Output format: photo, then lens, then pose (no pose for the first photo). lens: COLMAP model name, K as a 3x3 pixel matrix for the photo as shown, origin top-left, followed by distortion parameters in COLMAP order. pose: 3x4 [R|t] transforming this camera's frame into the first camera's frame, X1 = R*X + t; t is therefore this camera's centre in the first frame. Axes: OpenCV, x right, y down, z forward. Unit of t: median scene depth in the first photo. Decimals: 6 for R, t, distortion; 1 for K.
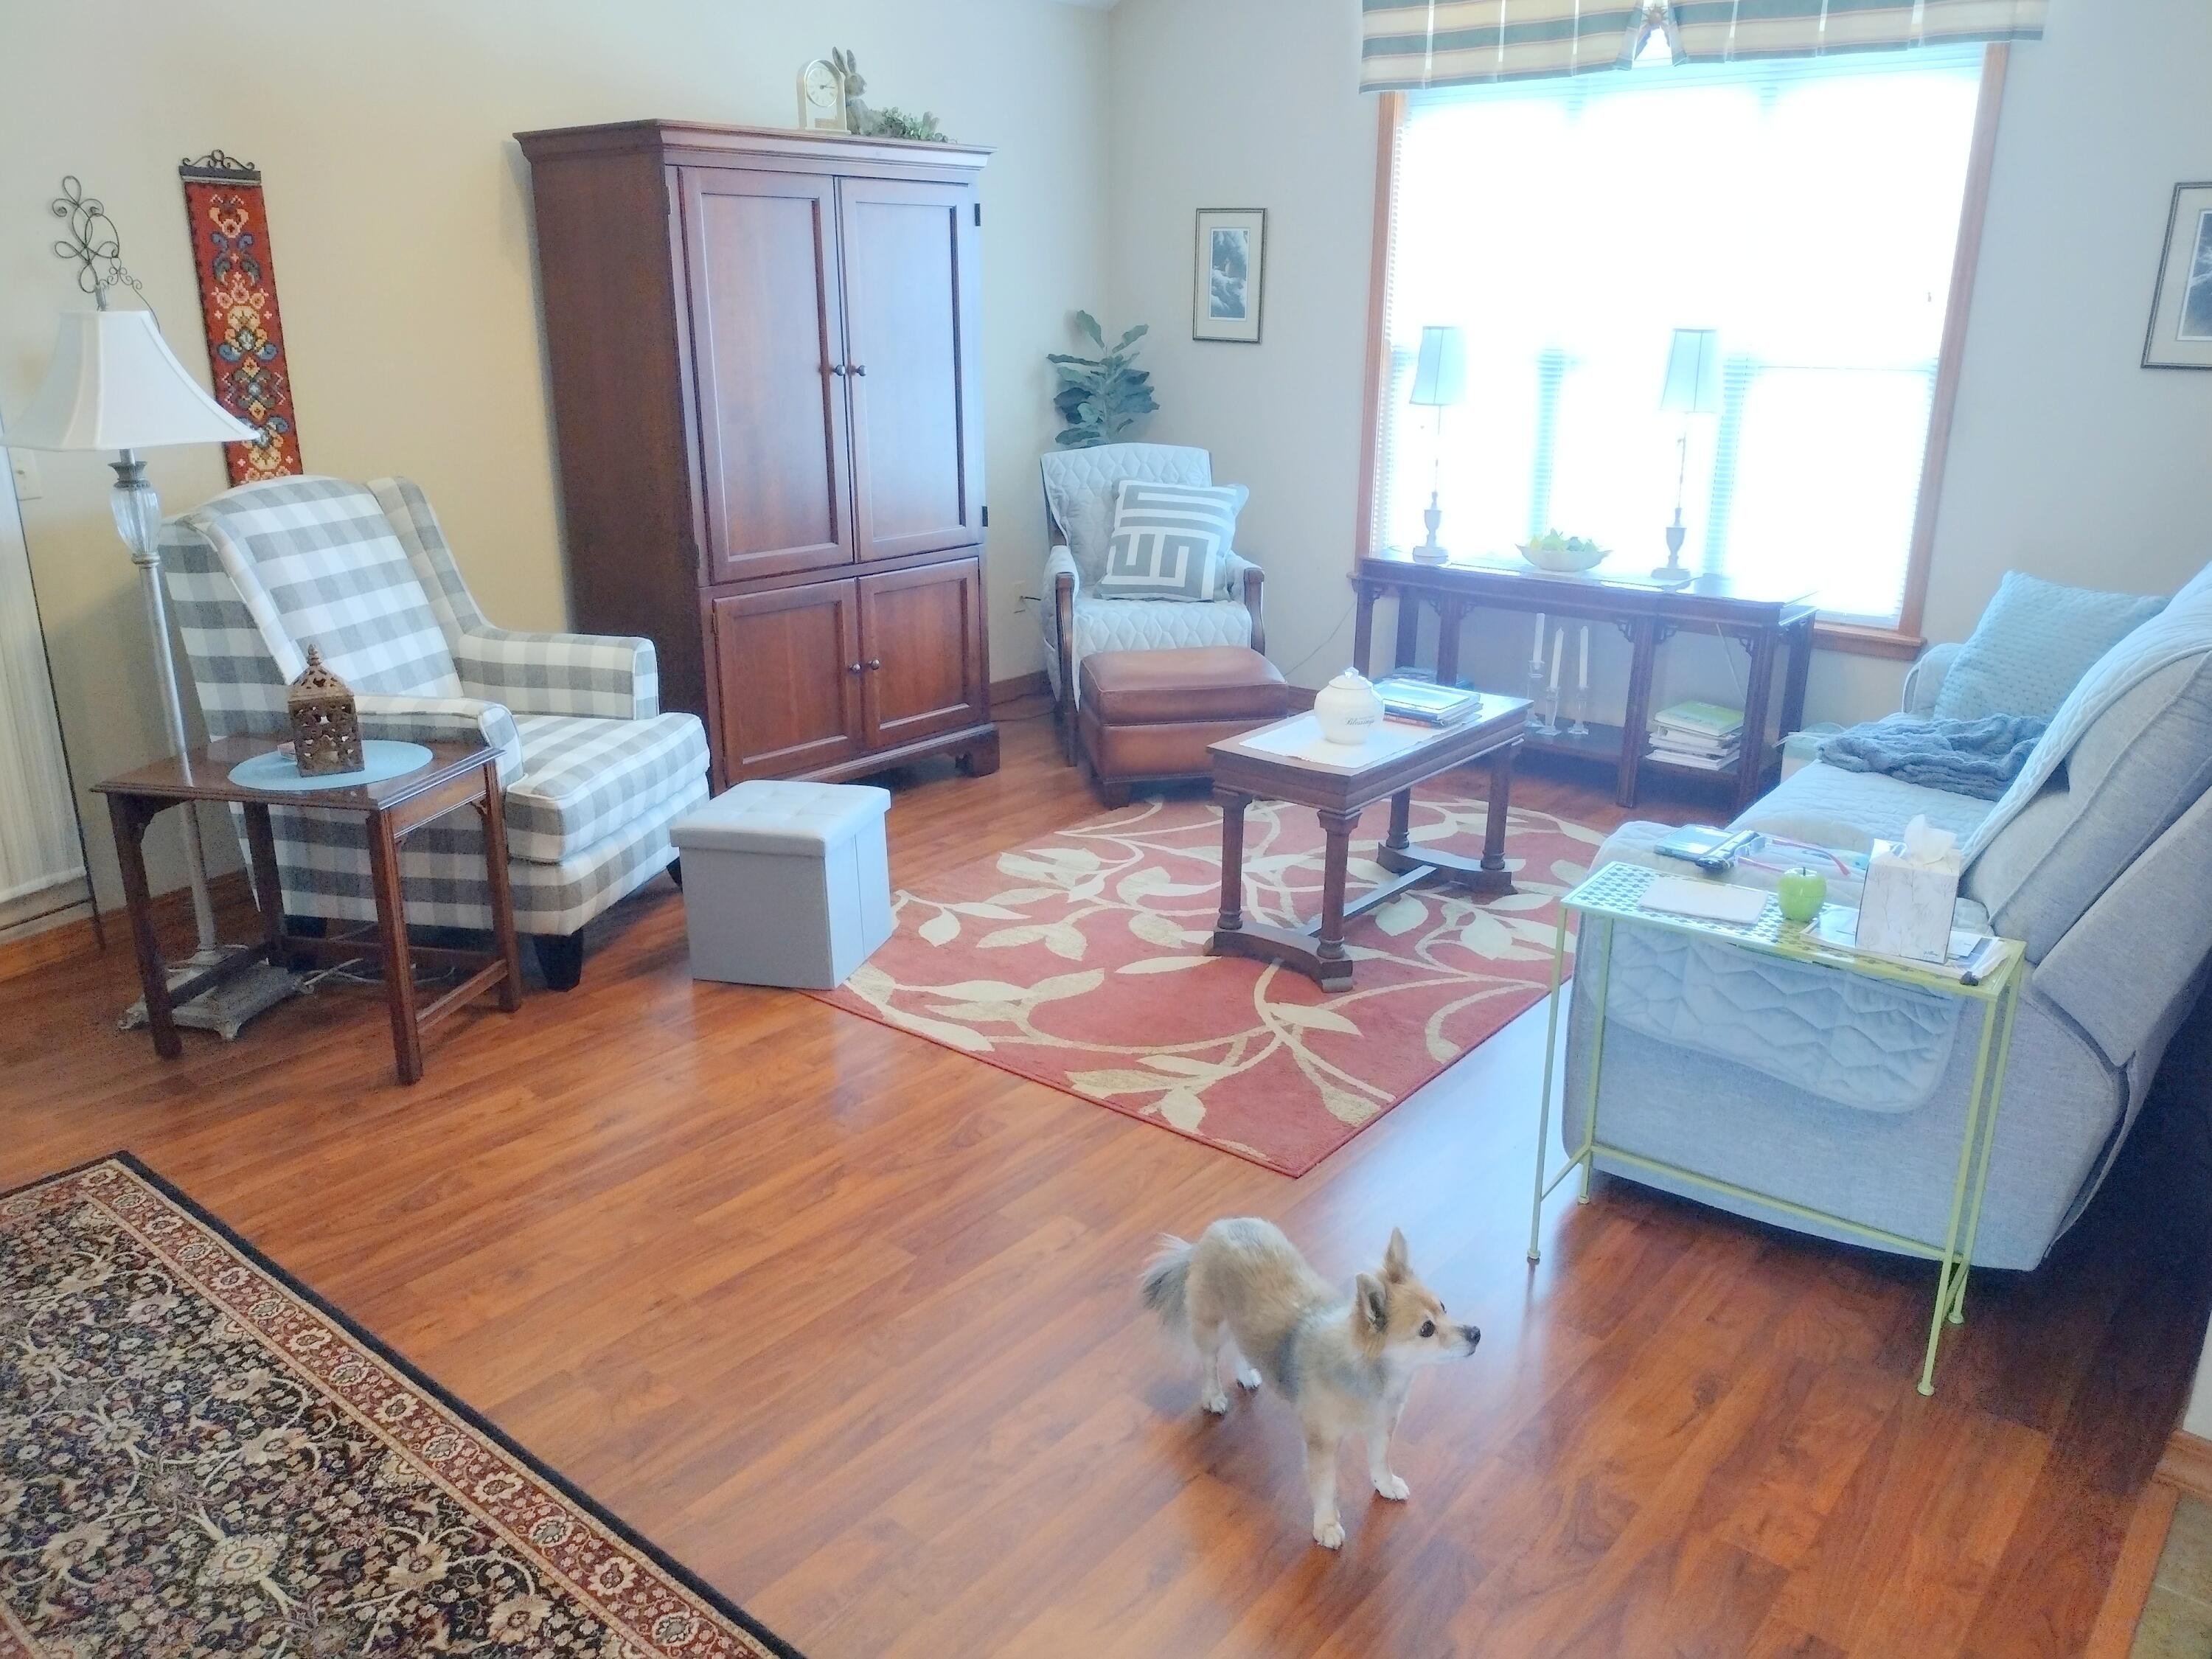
lens RADIAL K [[1696.4, 0, 1106.0], [0, 1696.4, 829.5], [0, 0, 1]] dist [0.052883, -0.005964]
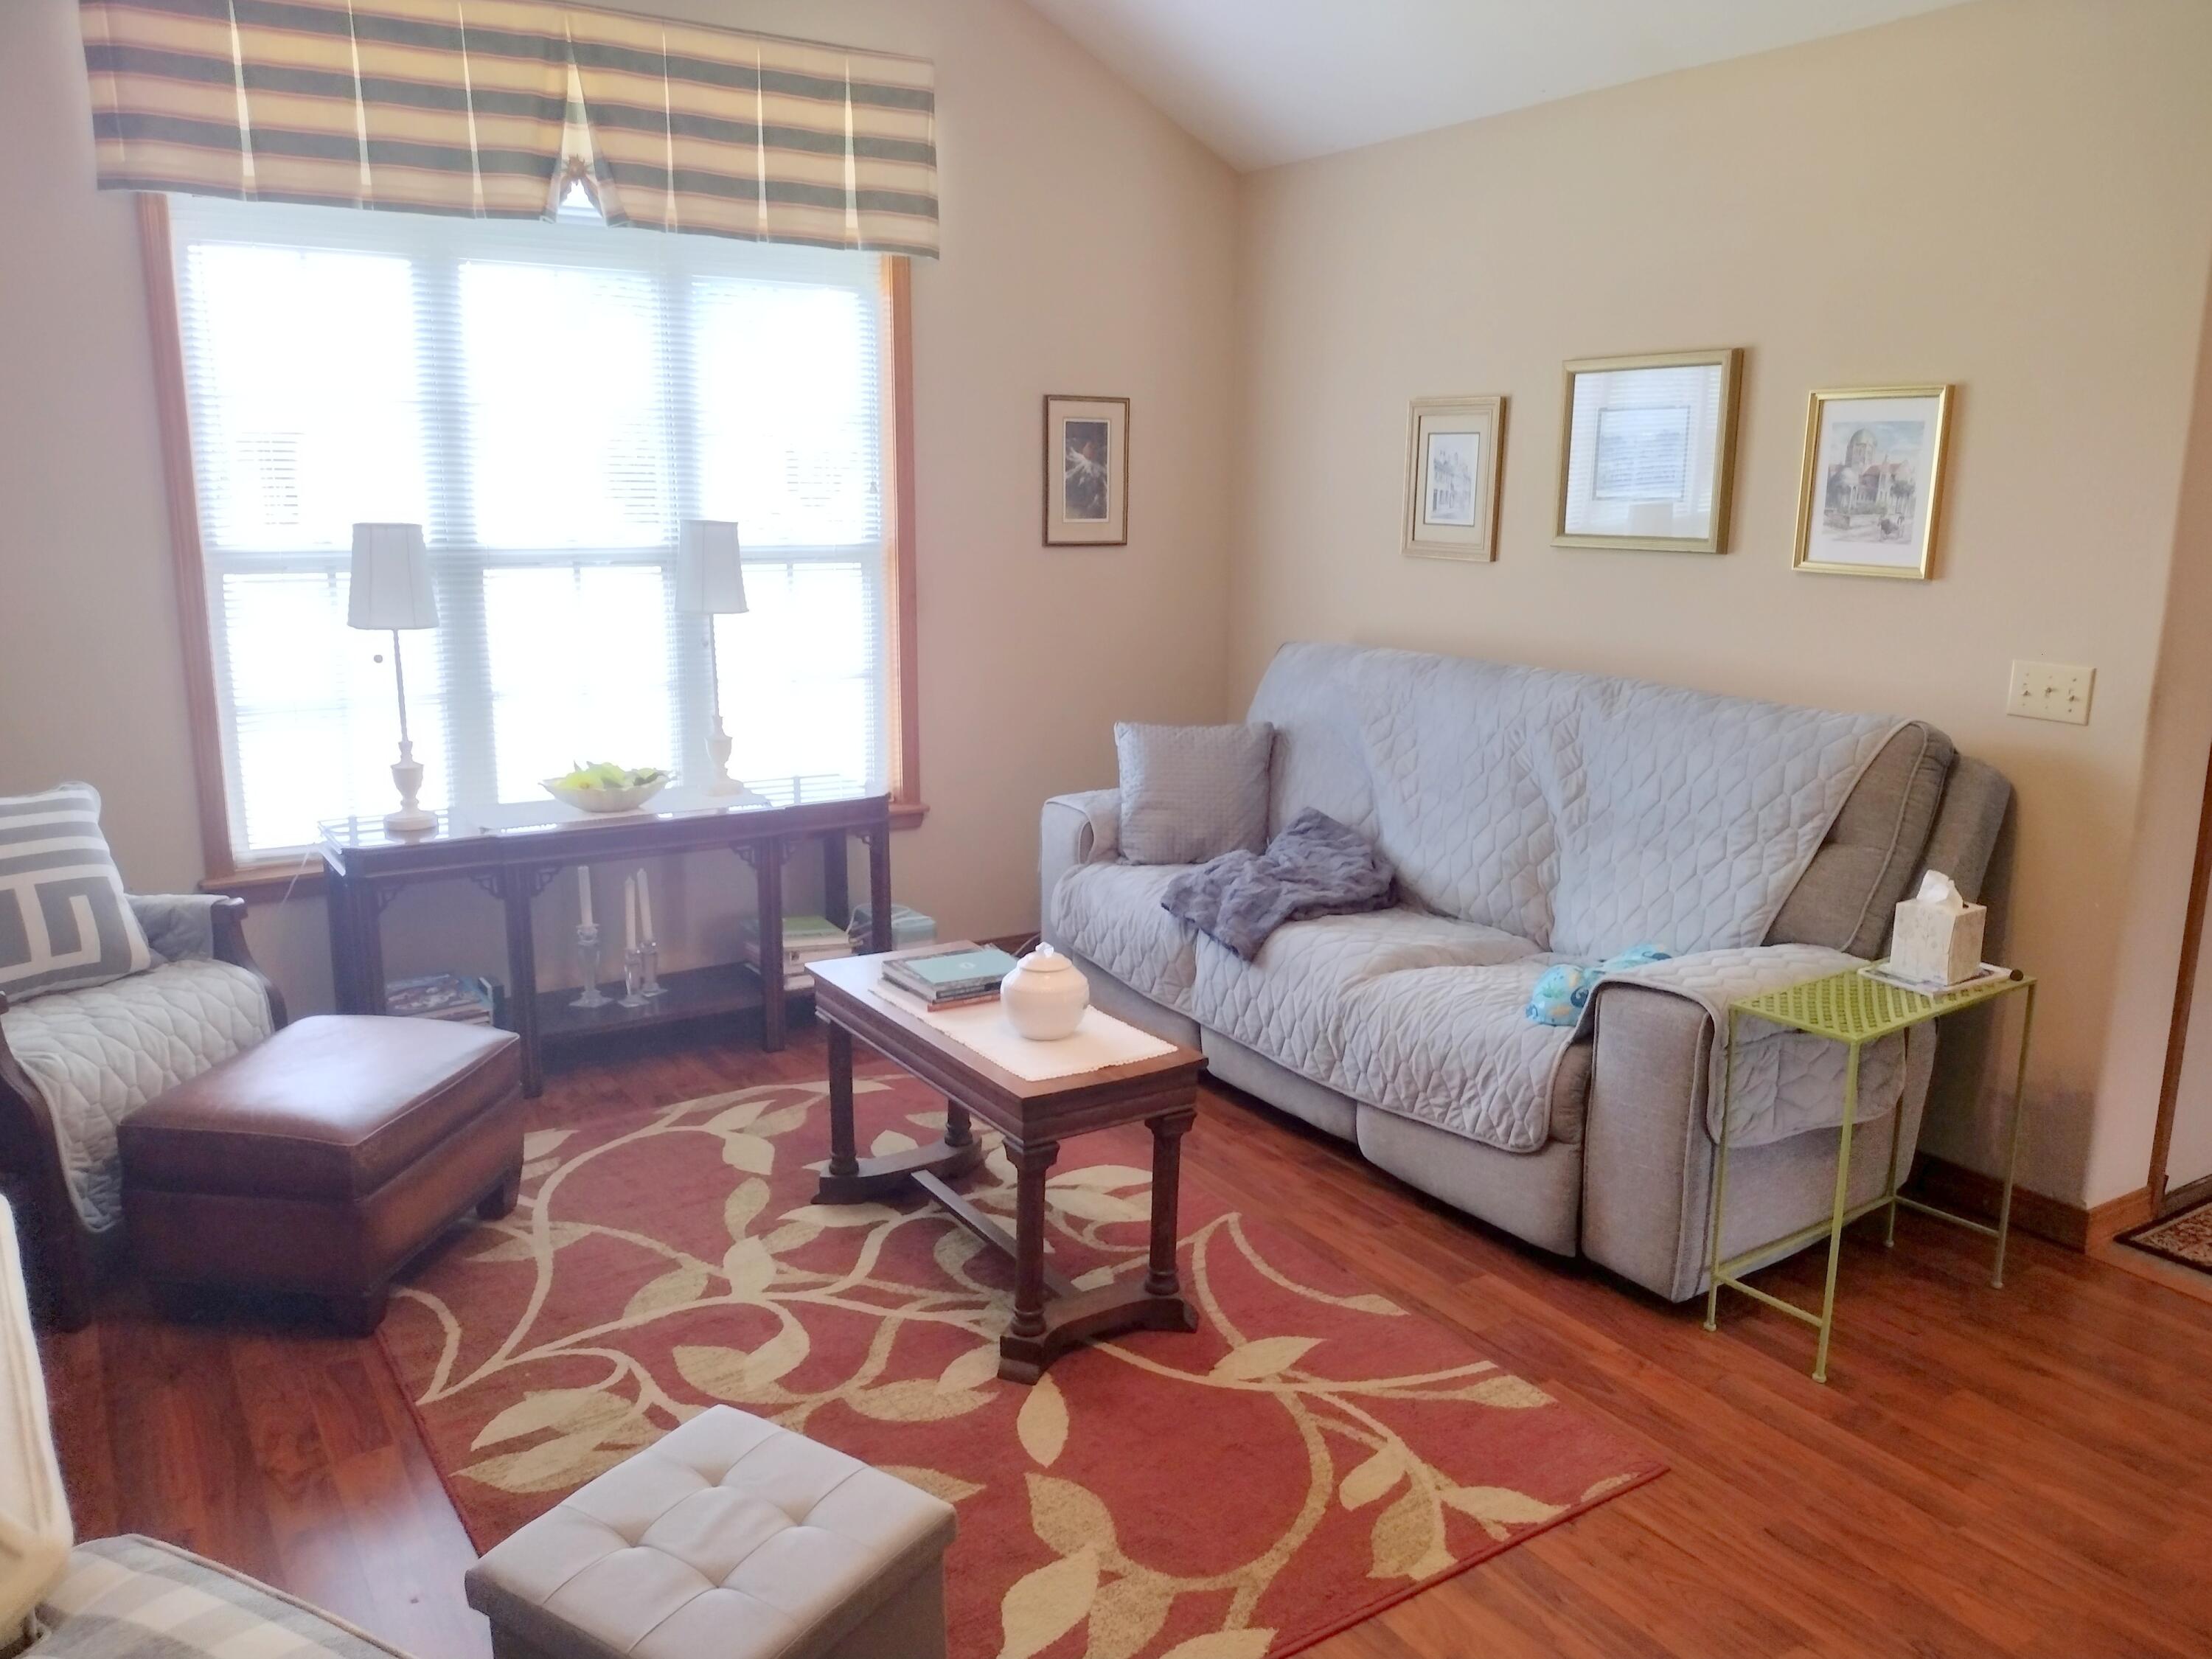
lens RADIAL K [[1673.8, 0, 1116.2], [0, 1673.8, 815.9], [0, 0, 1]] dist [-0.000894, -0.002937]
pose [[0.304385, -0.194060, 0.932572, -0.482698], [0.285761, 0.952537, 0.104944, -0.193816], [-0.908675, 0.234550, 0.345393, 0.601498]]
